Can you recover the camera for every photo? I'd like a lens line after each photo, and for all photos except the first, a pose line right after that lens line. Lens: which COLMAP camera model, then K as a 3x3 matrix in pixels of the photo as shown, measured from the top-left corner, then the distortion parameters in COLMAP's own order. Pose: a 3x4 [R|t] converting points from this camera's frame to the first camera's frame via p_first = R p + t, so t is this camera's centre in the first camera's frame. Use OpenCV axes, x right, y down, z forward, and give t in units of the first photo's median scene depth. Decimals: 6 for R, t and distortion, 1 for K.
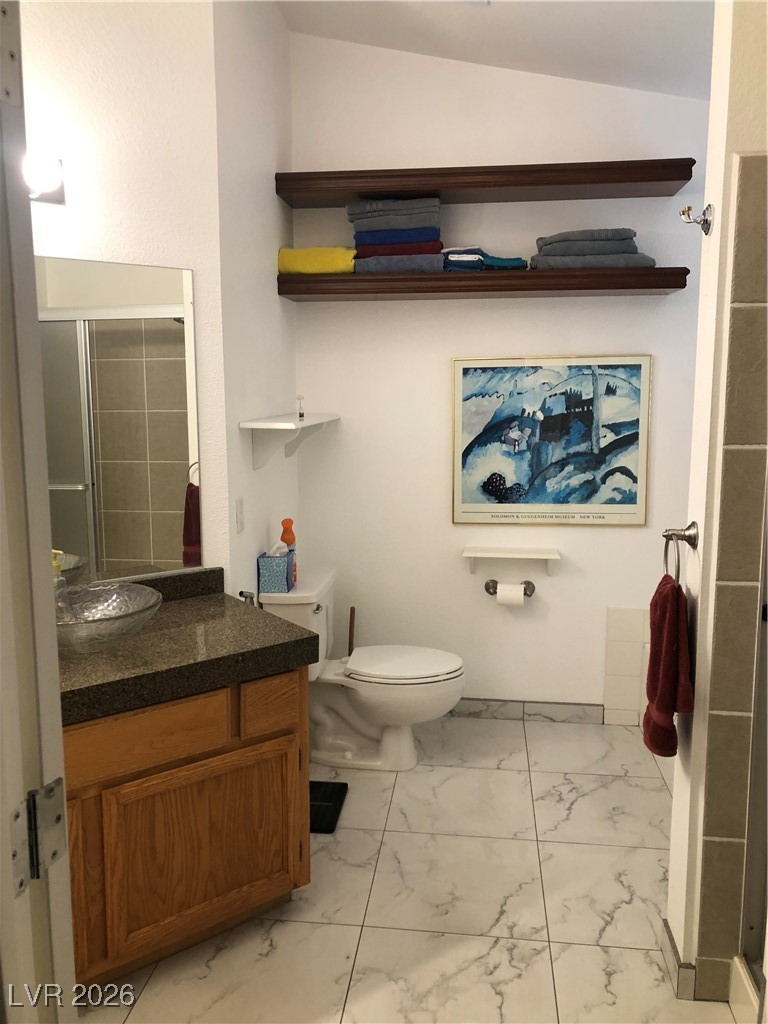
lens RADIAL K [[832.3, 0, 373.9], [0, 832.3, 509.0], [0, 0, 1]] dist [0.055081, -0.068661]
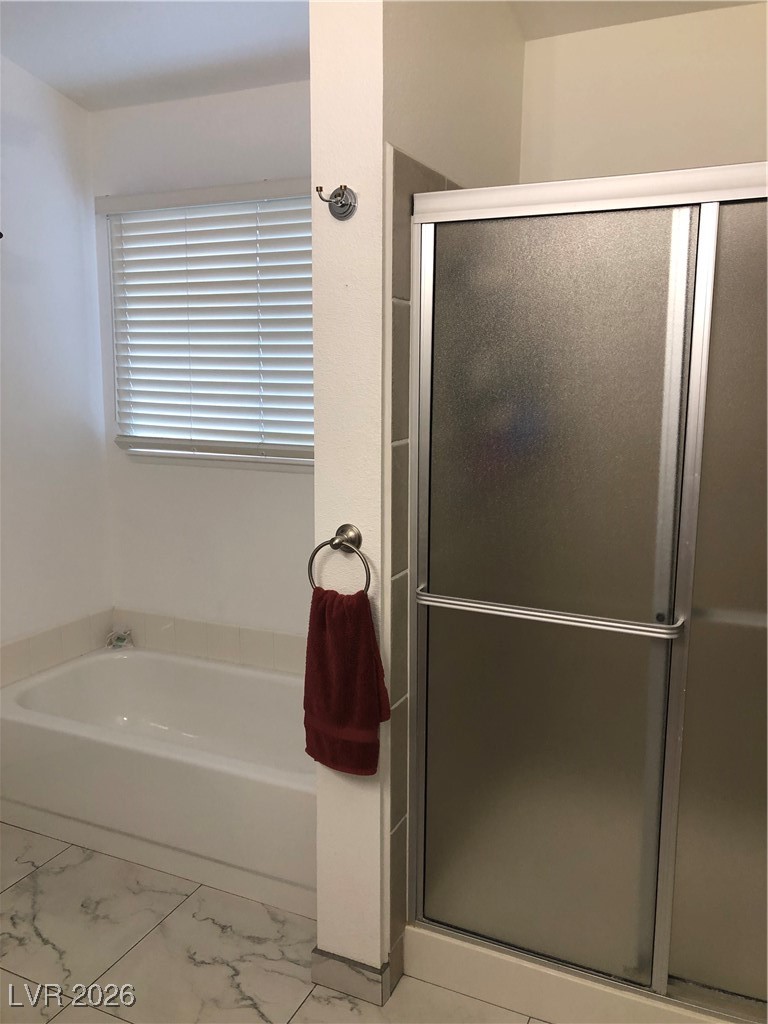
lens RADIAL K [[832.3, 0, 386.1], [0, 832.3, 508.9], [0, 0, 1]] dist [0.055081, -0.068661]
pose [[0.299948, -0.155030, 0.941274, -0.310037], [0.137484, 0.983431, 0.118162, -0.068297], [-0.943996, 0.093967, 0.316292, 0.415002]]
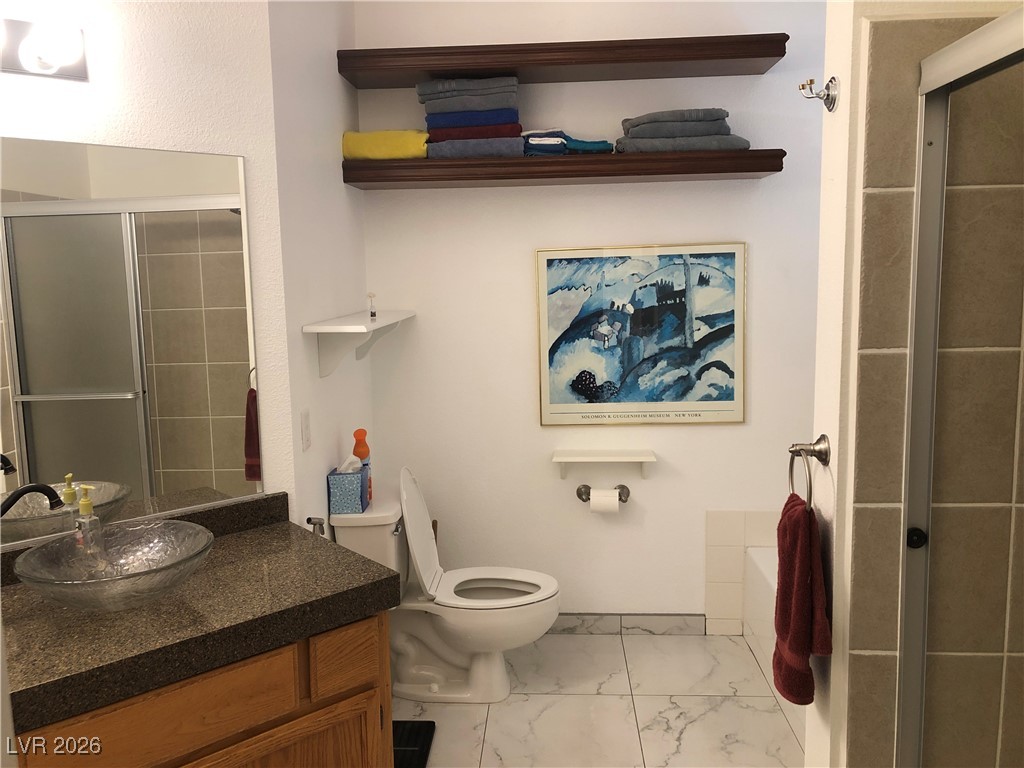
lens RADIAL K [[832.3, 0, 502.6], [0, 832.3, 381.9], [0, 0, 1]] dist [0.055081, -0.068661]
pose [[0.997476, -0.027005, 0.065676, -0.008107], [0.027909, 0.999527, -0.012890, -0.024479], [-0.065297, 0.014690, 0.997758, 0.088124]]
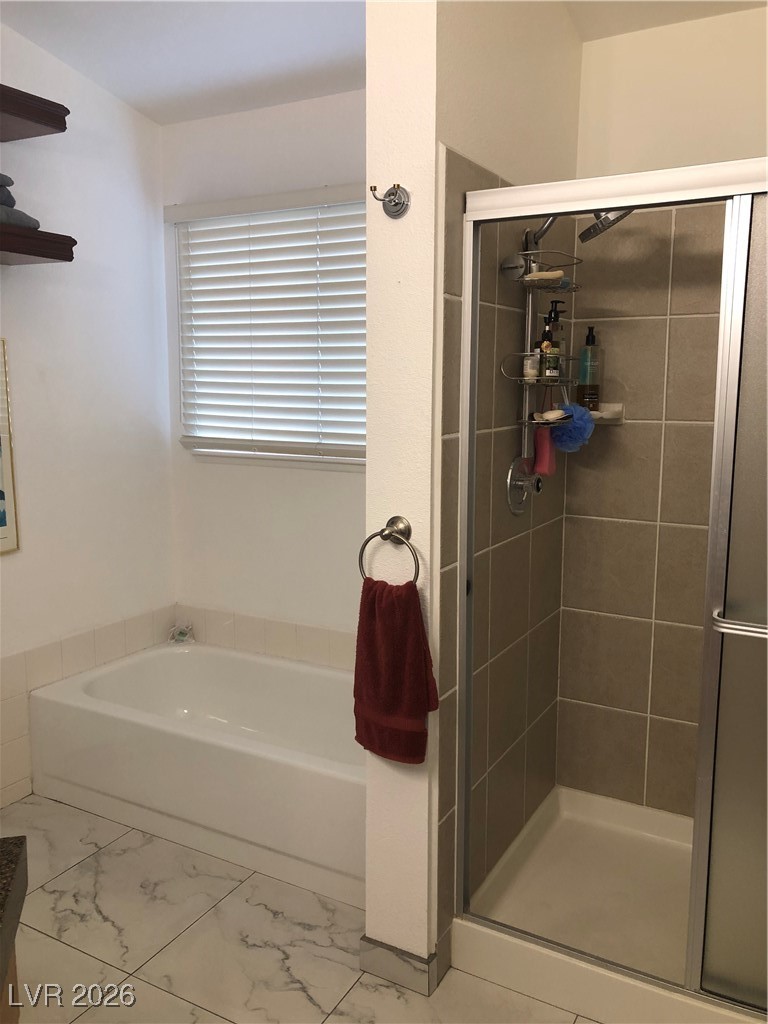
lens RADIAL K [[832.3, 0, 385.3], [0, 832.3, 508.5], [0, 0, 1]] dist [0.055081, -0.068661]
pose [[0.371861, -0.139498, 0.917747, -0.319265], [0.135367, 0.986225, 0.095057, -0.055527], [-0.918365, 0.088884, 0.385622, 0.404287]]
